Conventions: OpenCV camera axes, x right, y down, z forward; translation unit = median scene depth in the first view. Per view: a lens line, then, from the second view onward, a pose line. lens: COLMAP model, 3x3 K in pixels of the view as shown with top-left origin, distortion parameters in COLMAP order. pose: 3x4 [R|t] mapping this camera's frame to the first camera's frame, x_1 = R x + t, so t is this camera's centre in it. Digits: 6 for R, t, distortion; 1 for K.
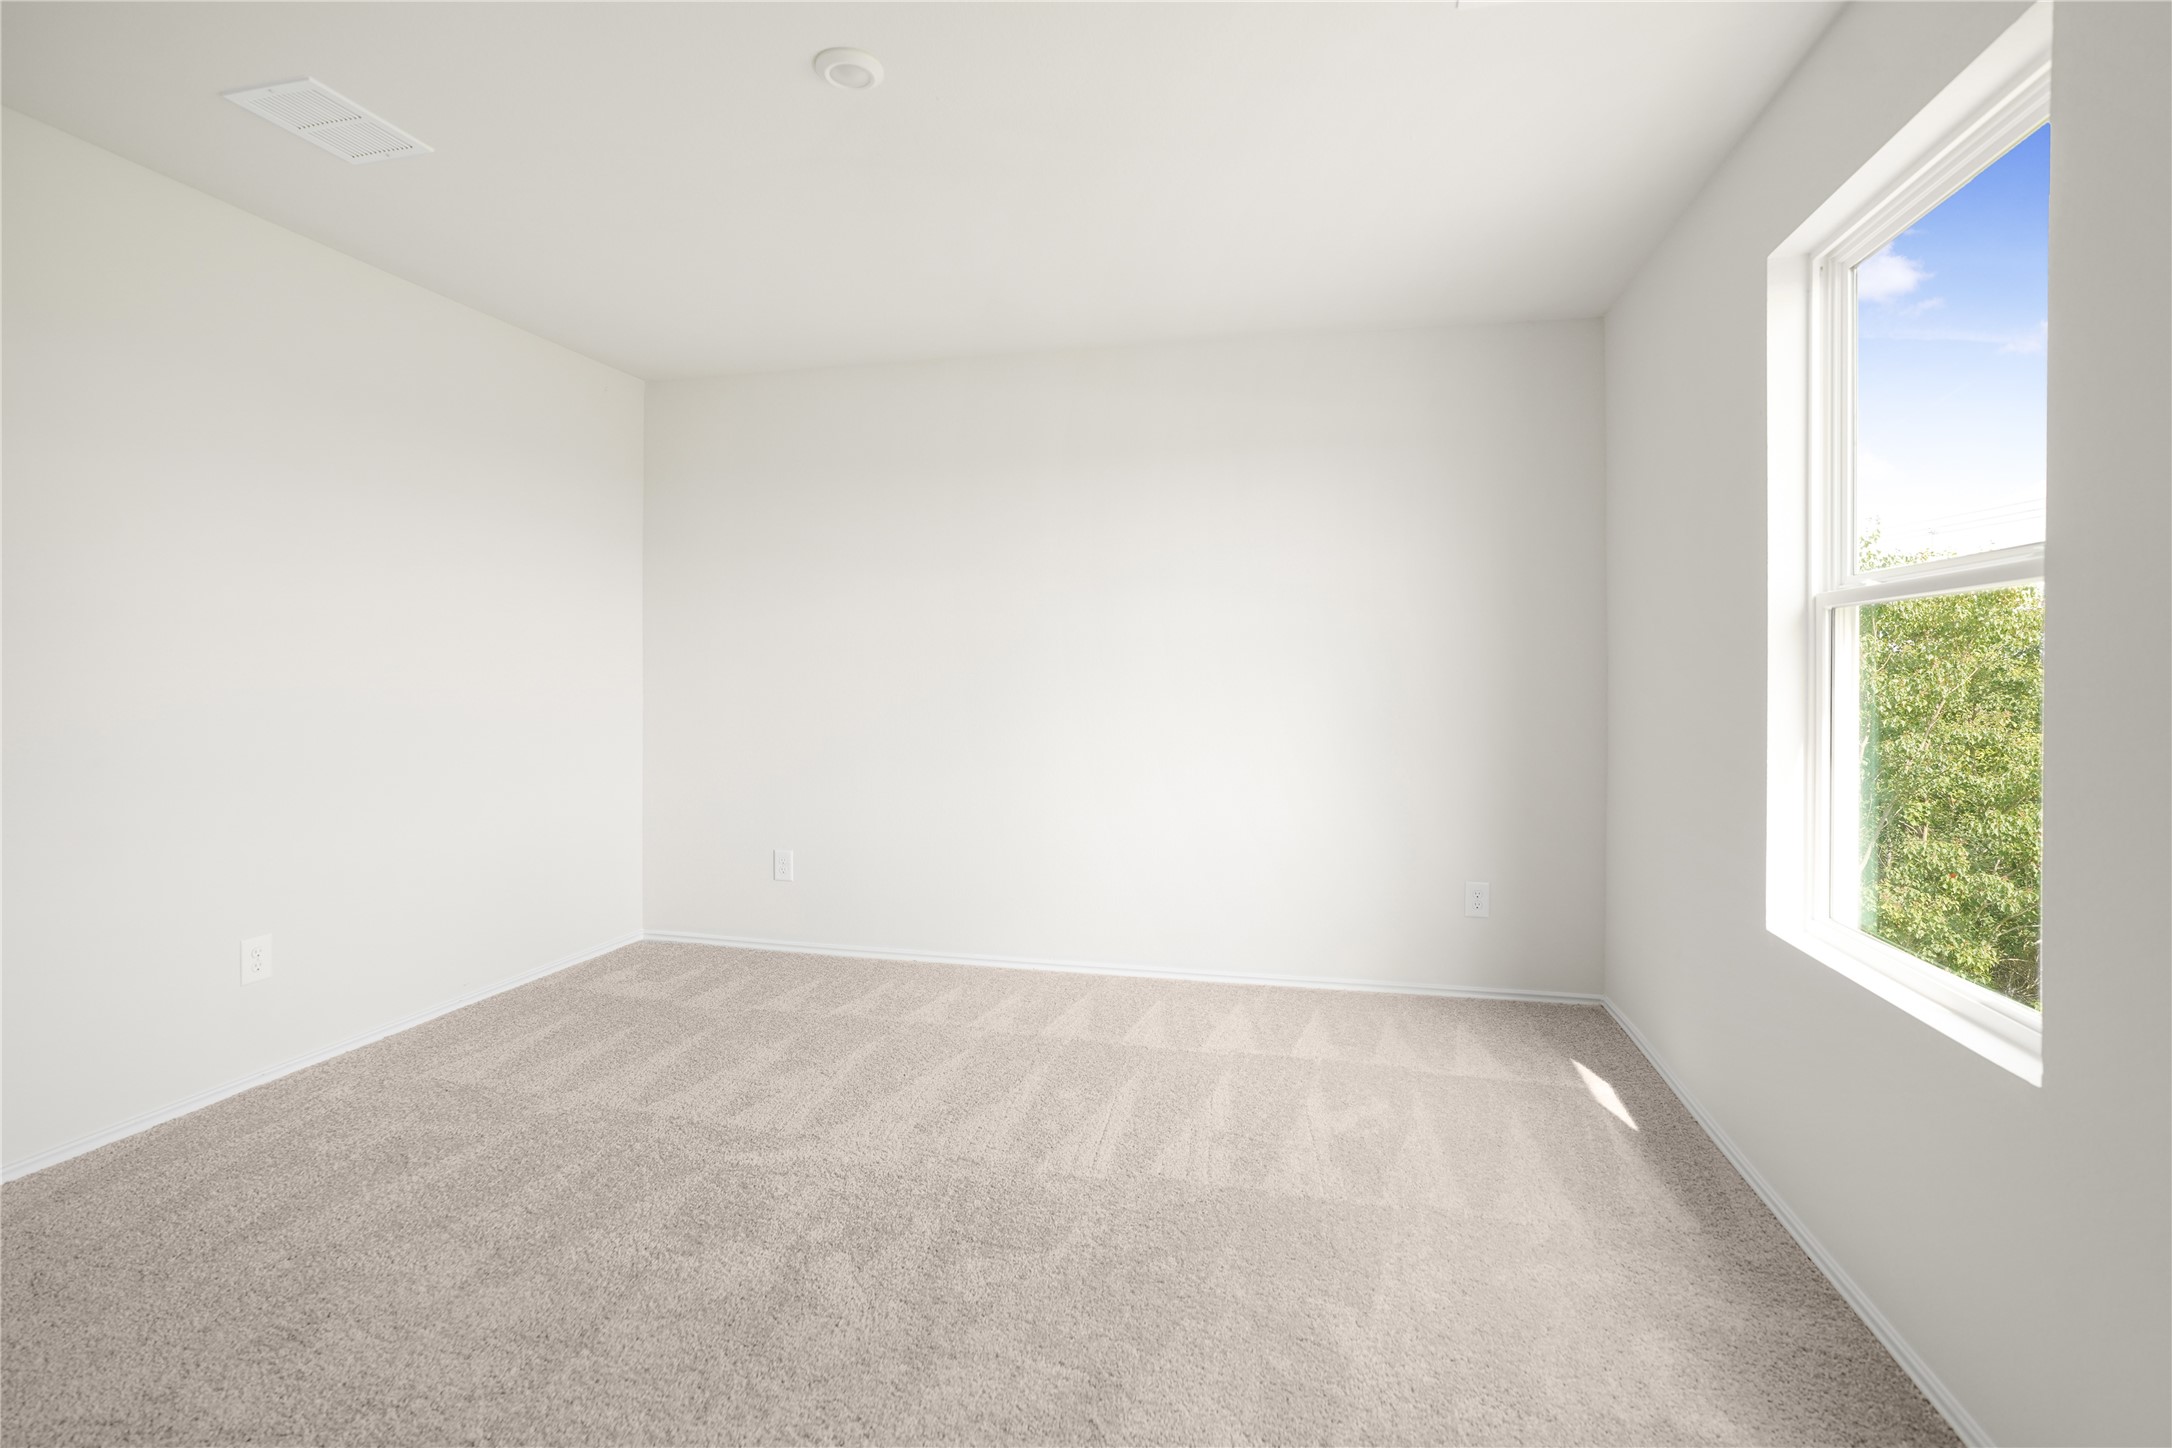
lens RADIAL K [[1037.6, 0, 1084.3], [0, 1037.6, 677.7], [0, 0, 1]] dist [0.000419, 0.000284]
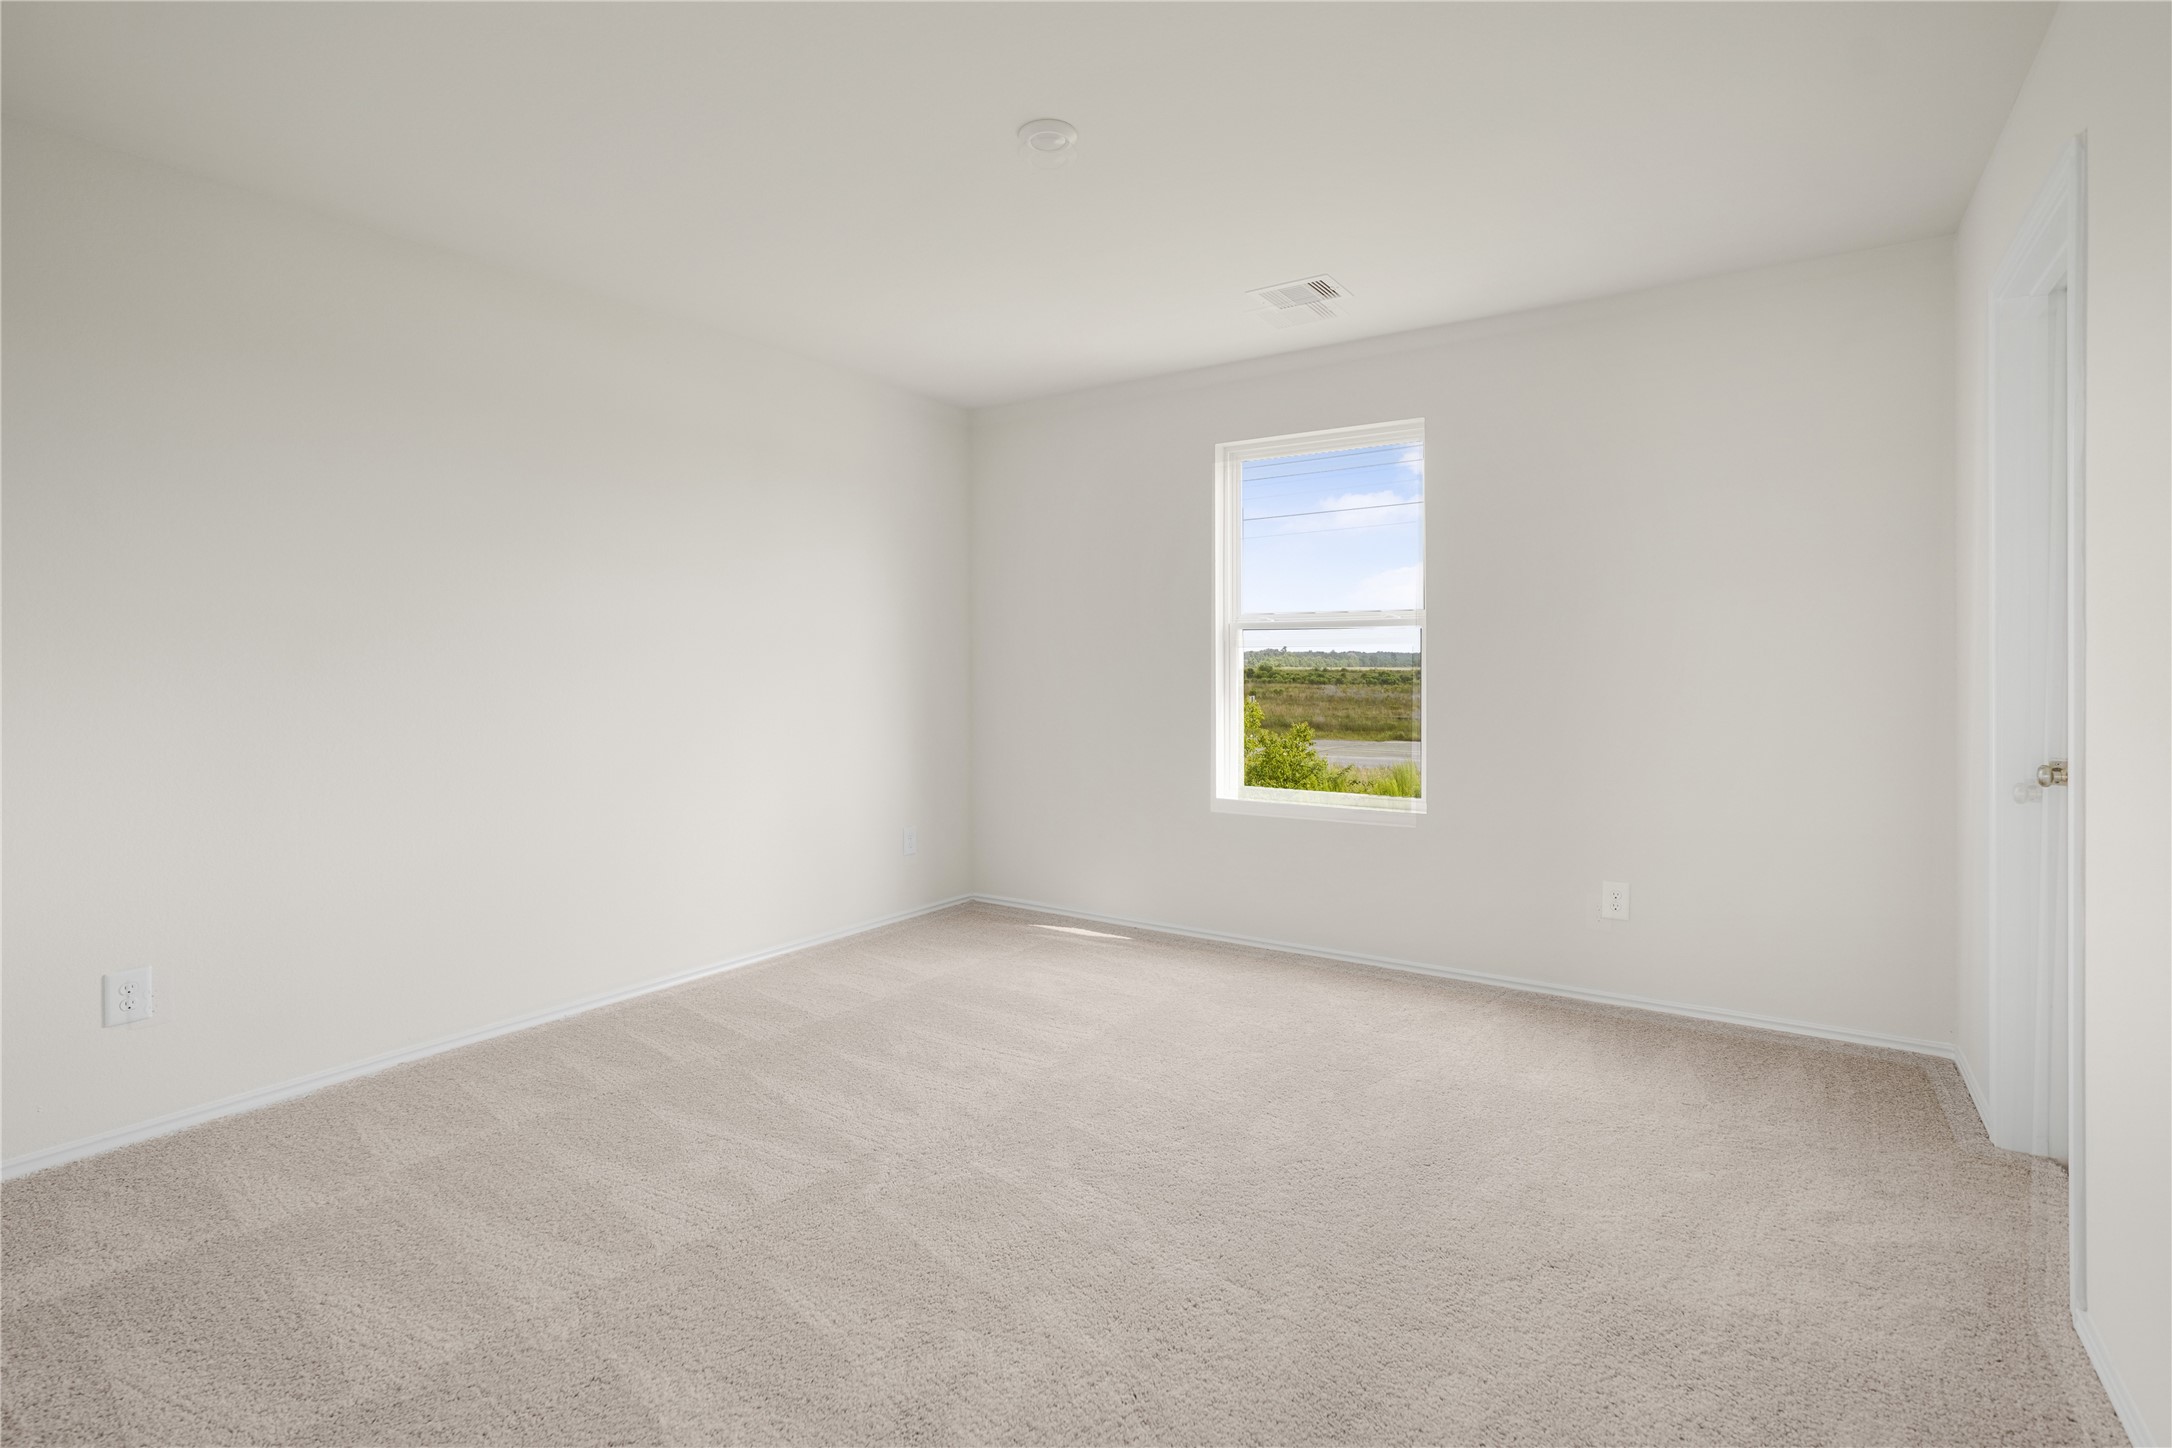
lens RADIAL K [[1037.6, 0, 1084.3], [0, 1037.6, 677.7], [0, 0, 1]] dist [0.000419, 0.000284]
pose [[0.351498, -0.009422, 0.936141, -0.893796], [0.010332, 0.999927, 0.006184, 0.006374], [-0.936132, 0.007499, 0.351570, 0.407172]]
